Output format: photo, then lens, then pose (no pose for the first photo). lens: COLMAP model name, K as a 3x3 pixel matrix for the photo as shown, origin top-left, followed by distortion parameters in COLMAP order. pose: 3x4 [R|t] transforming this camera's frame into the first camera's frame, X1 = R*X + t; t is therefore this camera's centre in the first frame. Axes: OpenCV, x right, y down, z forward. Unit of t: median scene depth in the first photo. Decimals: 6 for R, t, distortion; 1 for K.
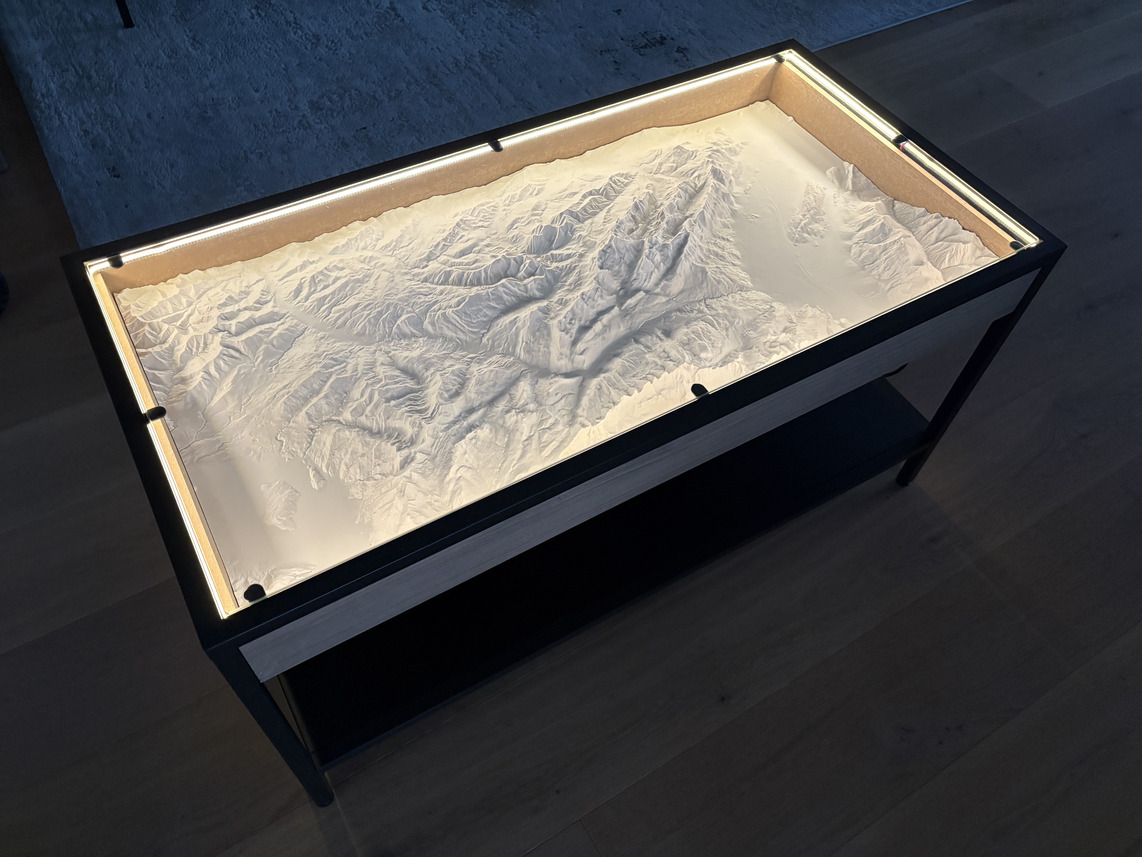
lens RADIAL K [[875.5, 0, 571.0], [0, 875.5, 428.5], [0, 0, 1]] dist [0.073703, -0.096939]
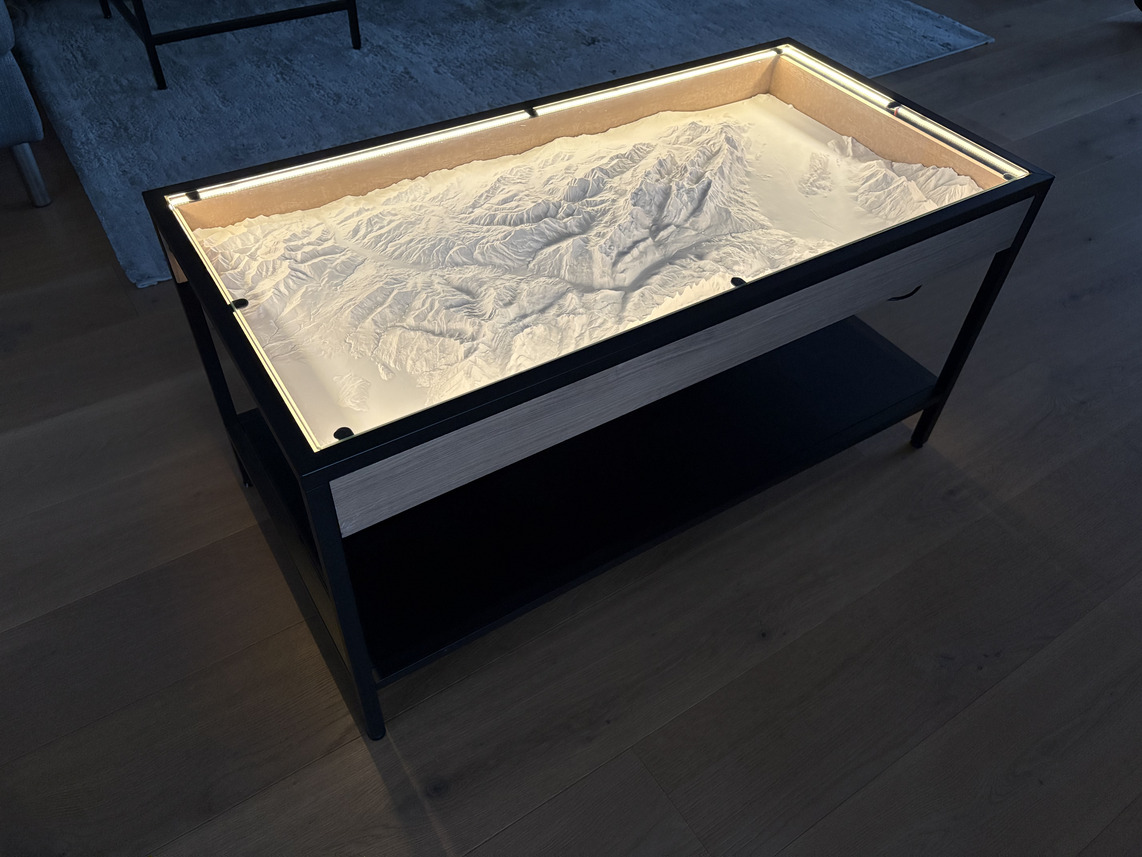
lens RADIAL K [[875.5, 0, 571.0], [0, 875.5, 428.5], [0, 0, 1]] dist [0.073703, -0.096939]
pose [[0.999335, -0.029729, 0.021115, -0.073865], [0.032305, 0.990383, -0.134526, 0.229926], [-0.016913, 0.135118, 0.990685, -0.040189]]
